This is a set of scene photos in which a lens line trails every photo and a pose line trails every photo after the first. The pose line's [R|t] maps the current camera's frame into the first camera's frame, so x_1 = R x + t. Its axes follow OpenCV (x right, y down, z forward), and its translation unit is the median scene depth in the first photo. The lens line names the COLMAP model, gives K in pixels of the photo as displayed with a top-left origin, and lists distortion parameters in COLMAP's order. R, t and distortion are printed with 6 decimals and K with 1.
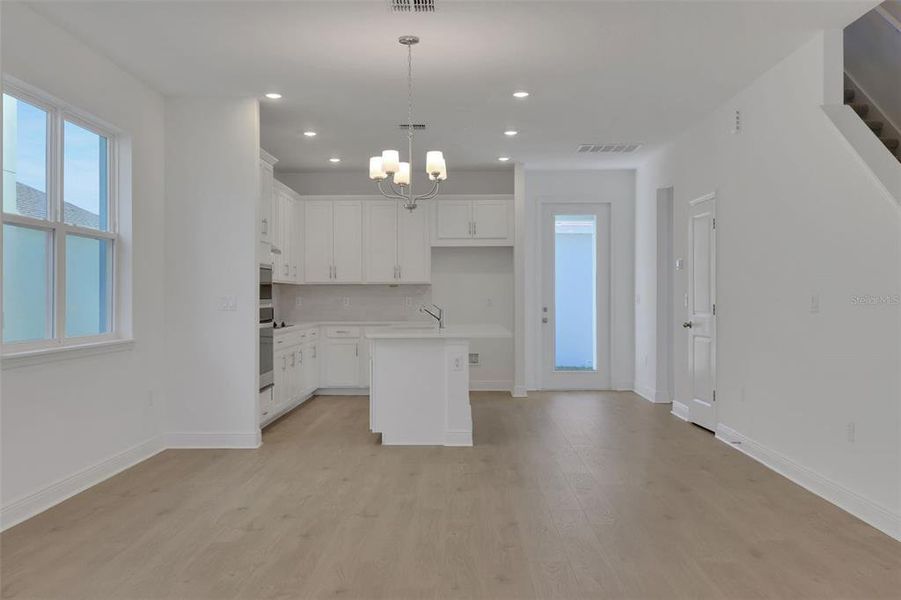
lens RADIAL K [[894.3, 0, 453.0], [0, 894.3, 295.9], [0, 0, 1]] dist [0.015192, 0.000000]
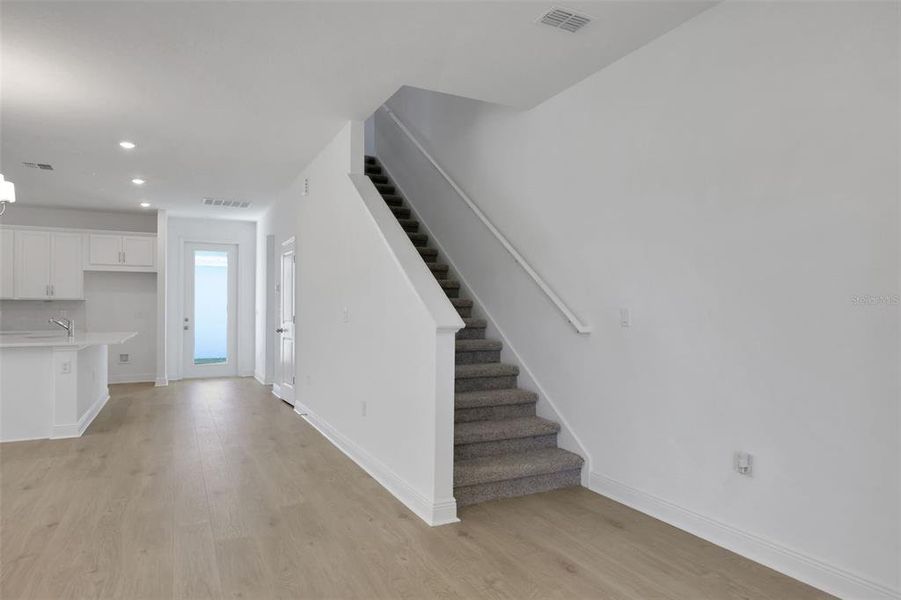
lens RADIAL K [[538.3, 0, 450.0], [0, 538.3, 304.0], [0, 0, 1]] dist [0.010918, -0.001117]
pose [[0.885240, 0.008040, 0.465066, 0.090507], [-0.002891, 0.999926, -0.011784, -0.000413], [-0.465126, 0.009087, 0.885198, 0.104434]]
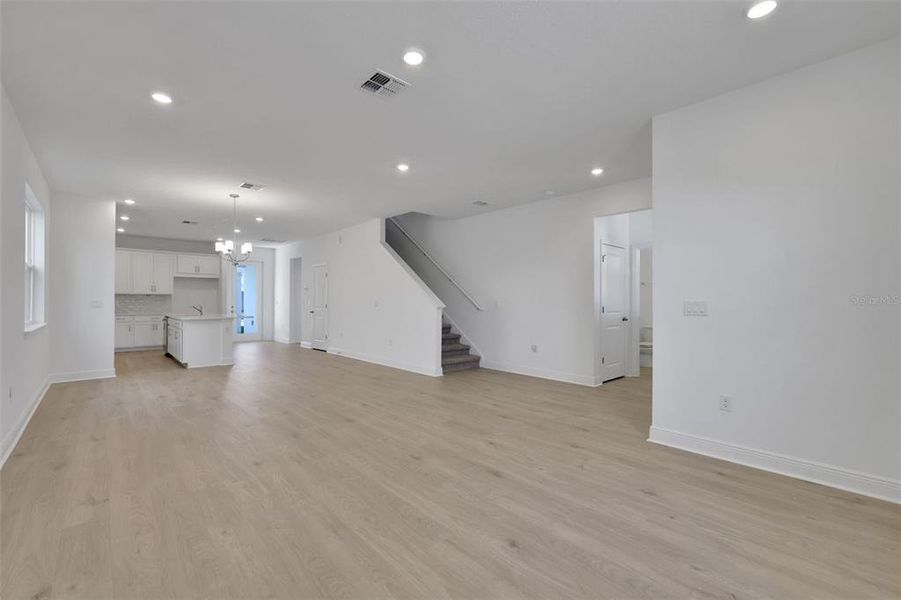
lens RADIAL K [[386.8, 0, 444.9], [0, 386.8, 304.0], [0, 0, 1]] dist [0.000194, -0.001454]
pose [[0.733273, -0.001765, 0.679933, -0.199857], [-0.003658, 0.999972, 0.006541, 0.000224], [-0.679925, -0.007283, 0.733245, -0.094662]]
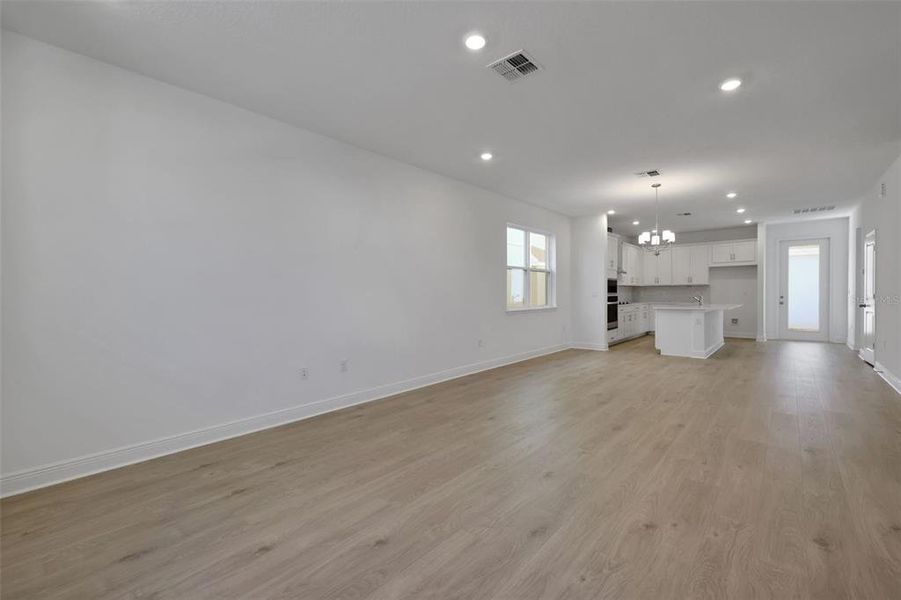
lens RADIAL K [[386.8, 0, 448.9], [0, 386.8, 299.5], [0, 0, 1]] dist [0.000194, -0.001454]
pose [[0.758835, 0.006079, -0.651254, 0.120521], [0.007436, 0.999810, 0.017997, 0.000314], [0.651240, -0.018500, 0.758646, -0.095644]]
